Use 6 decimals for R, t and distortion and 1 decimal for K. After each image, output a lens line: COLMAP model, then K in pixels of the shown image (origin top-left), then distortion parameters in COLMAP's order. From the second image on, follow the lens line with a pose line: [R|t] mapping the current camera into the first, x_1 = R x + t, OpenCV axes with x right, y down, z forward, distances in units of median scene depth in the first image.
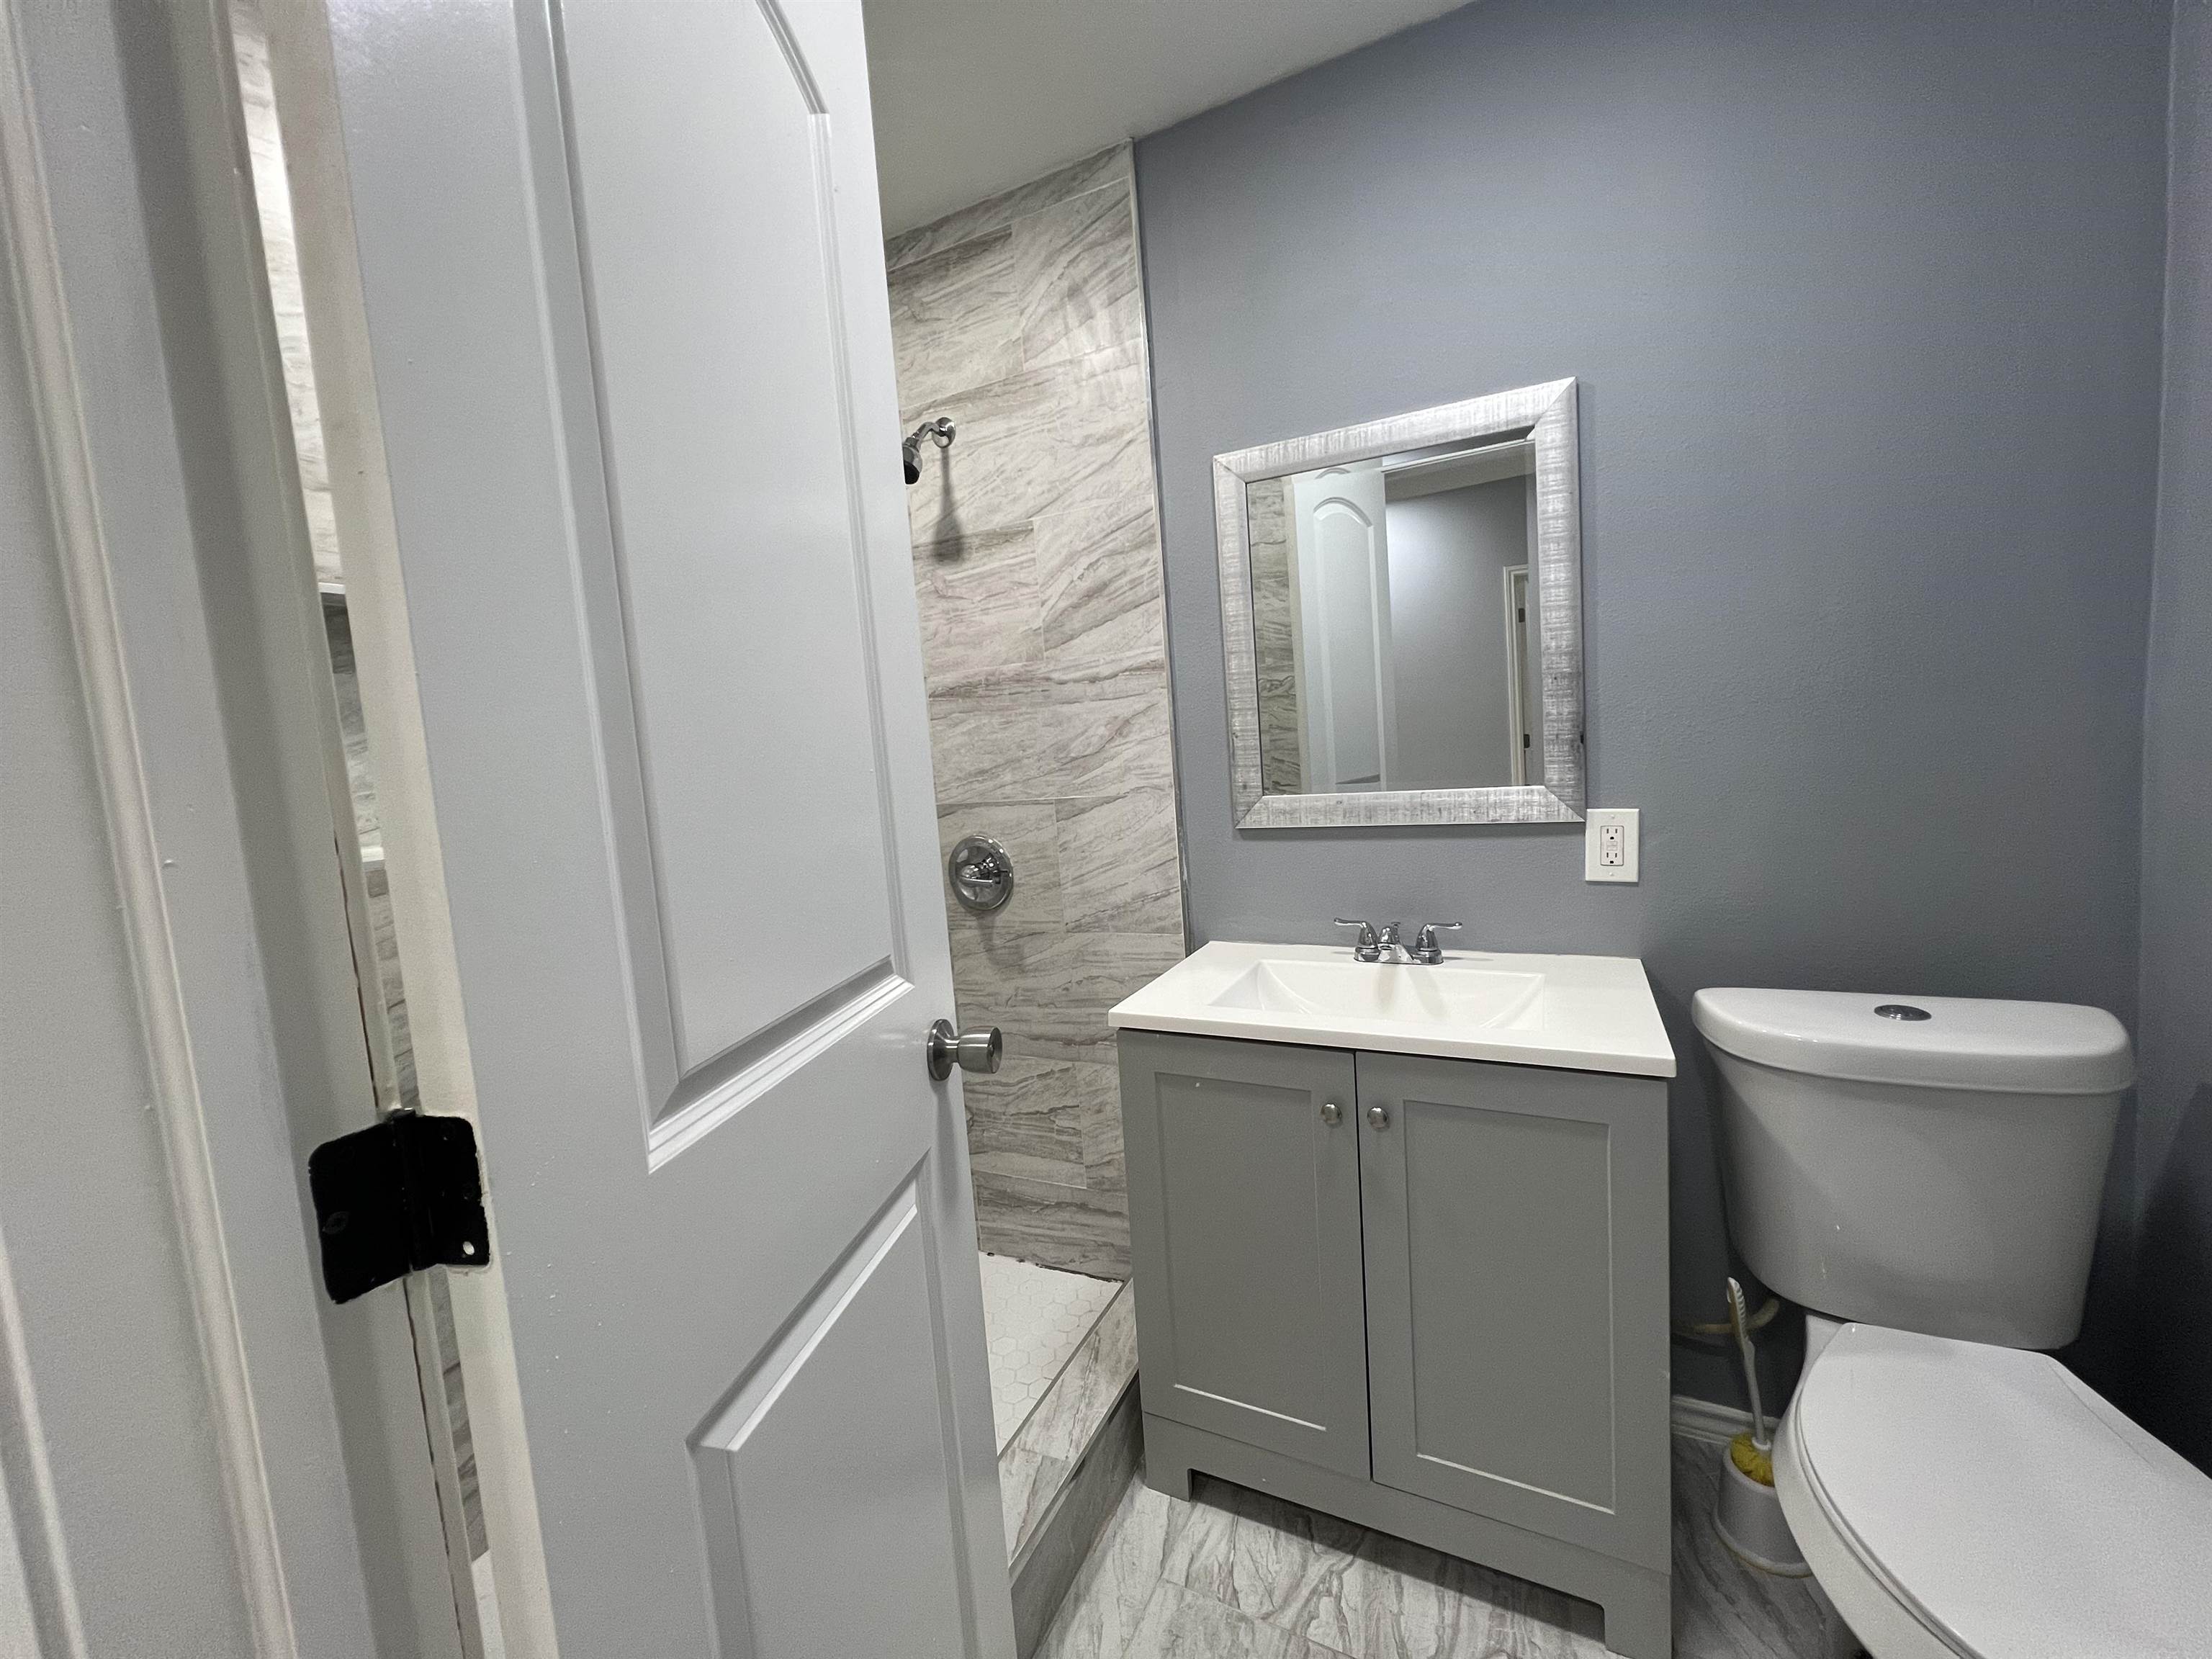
lens RADIAL K [[882.8, 0, 1099.7], [0, 882.8, 824.2], [0, 0, 1]] dist [-0.005349, 0.000163]
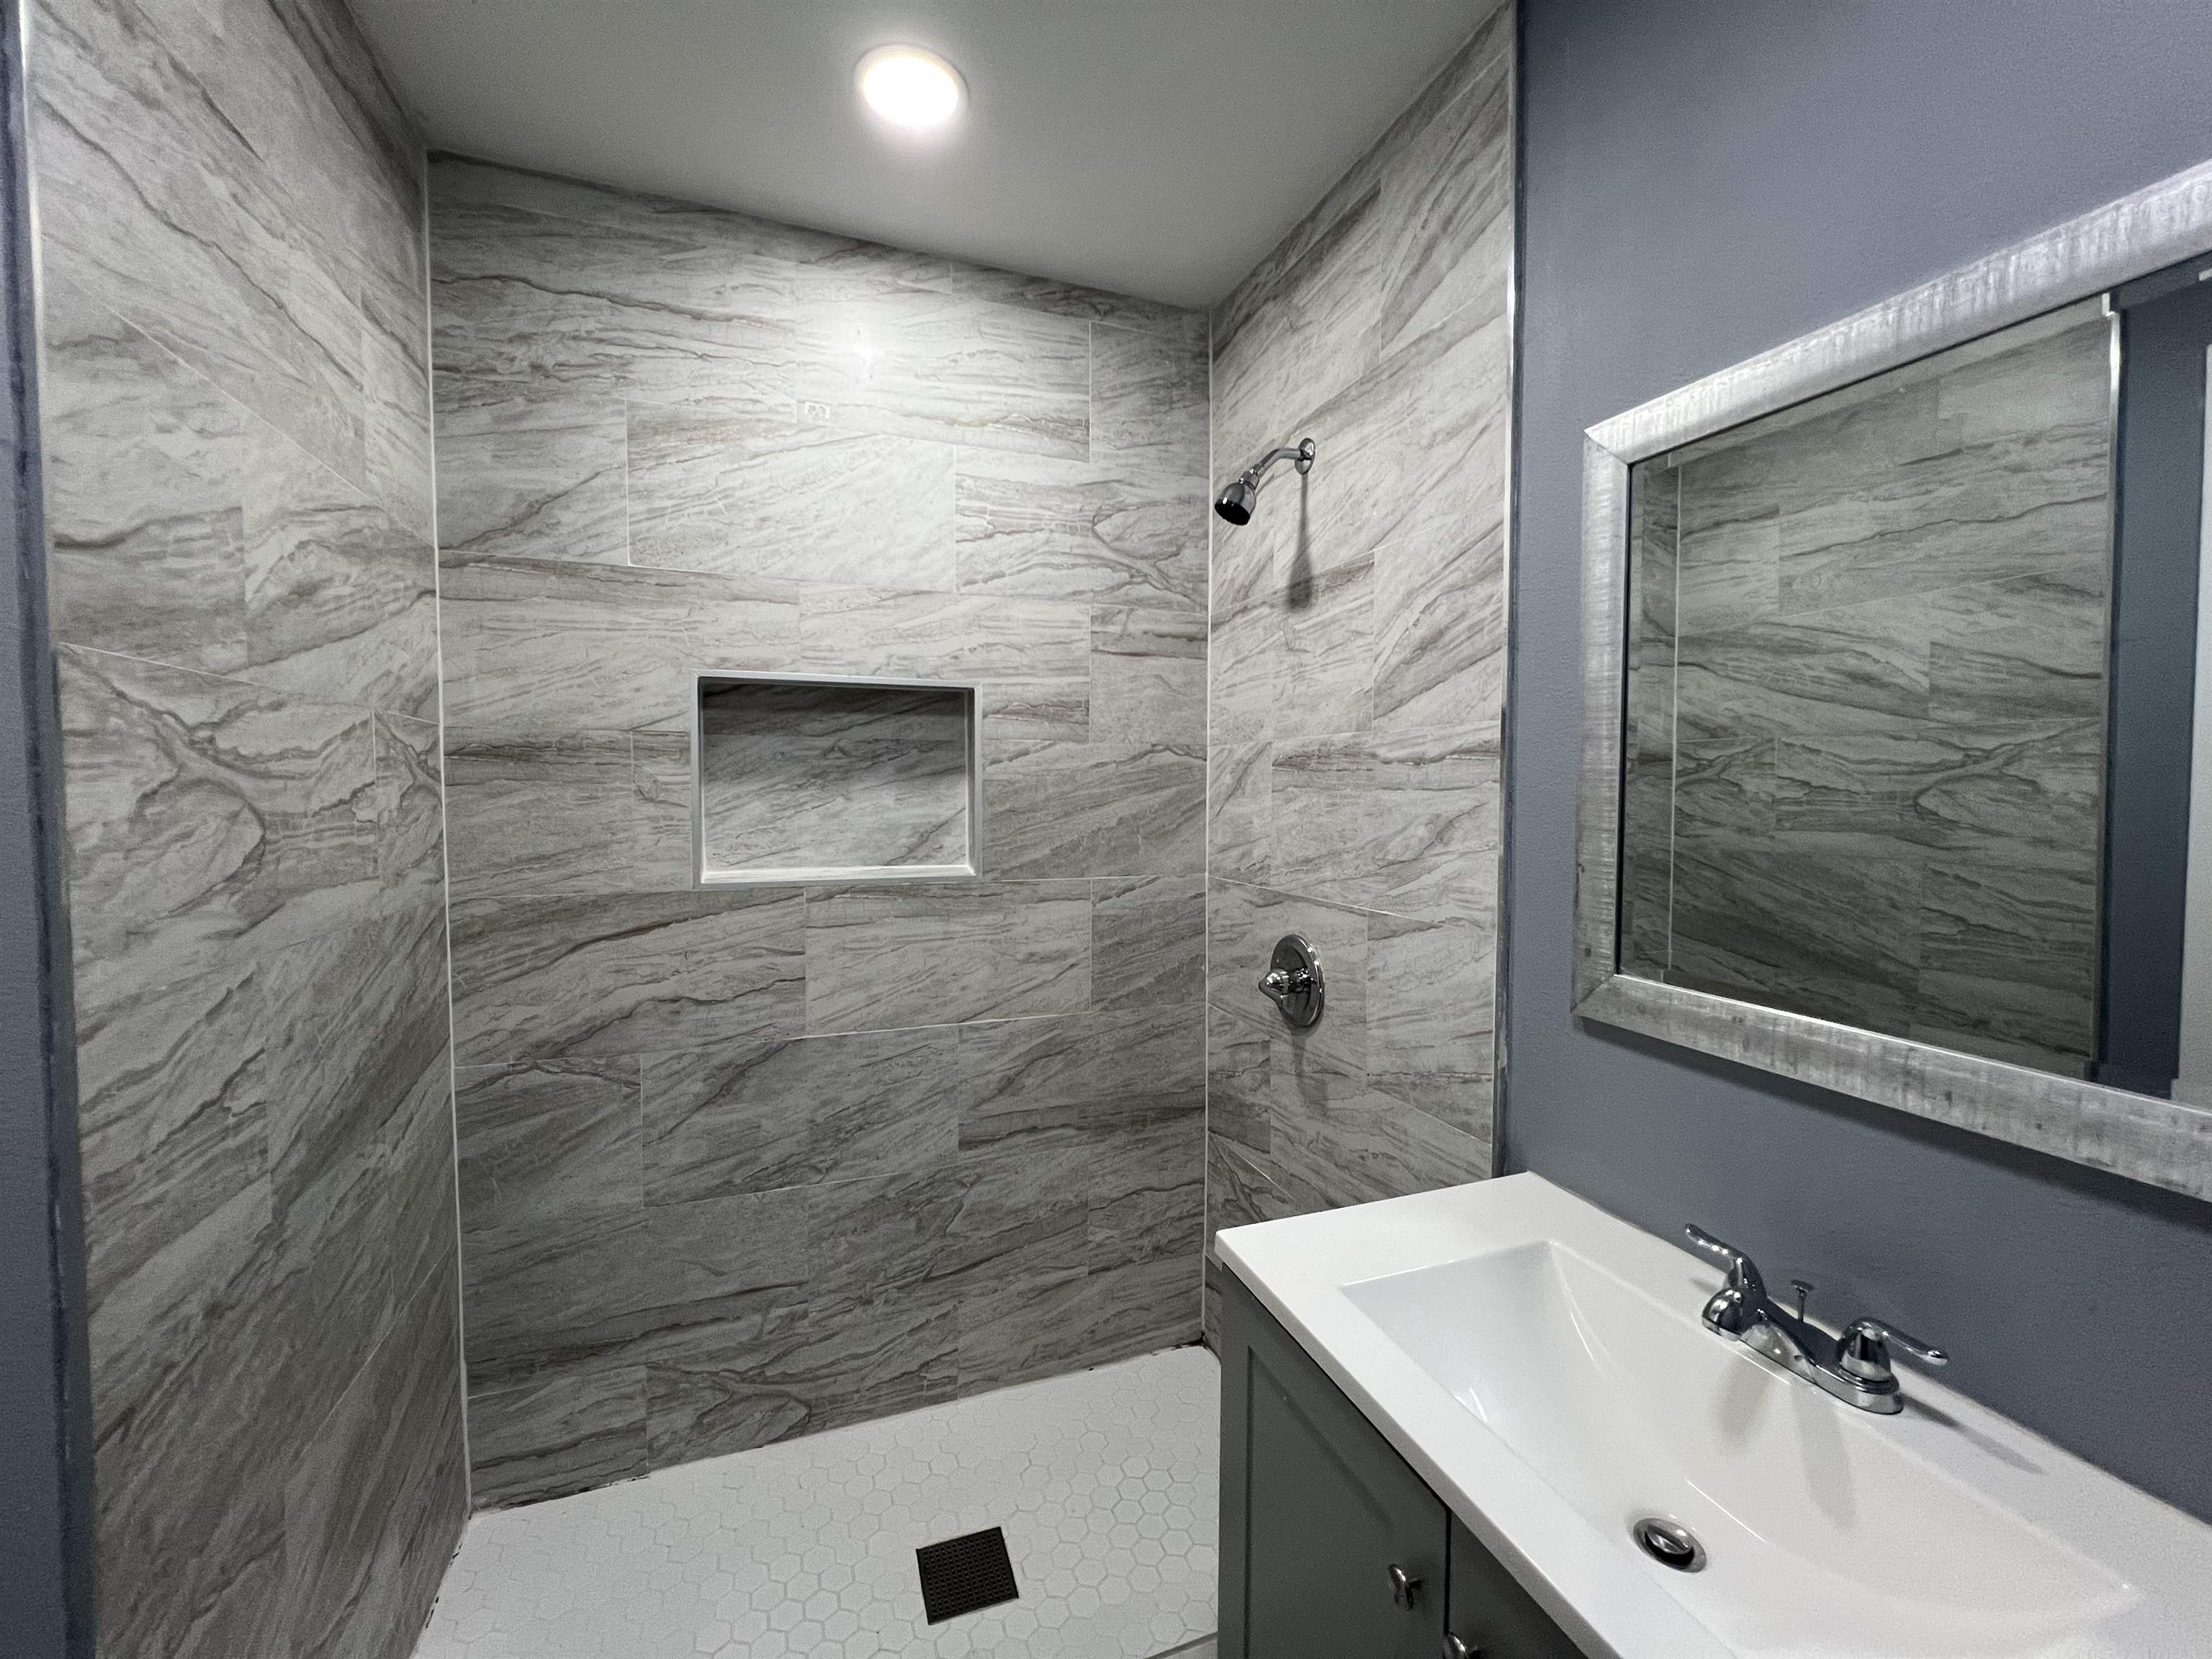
lens RADIAL K [[882.8, 0, 1099.7], [0, 882.8, 824.2], [0, 0, 1]] dist [-0.005349, 0.000163]
pose [[0.726178, 0.106853, -0.679152, 0.299568], [-0.119131, 0.992462, 0.028767, -0.099674], [0.677106, 0.060018, 0.733434, 0.280283]]
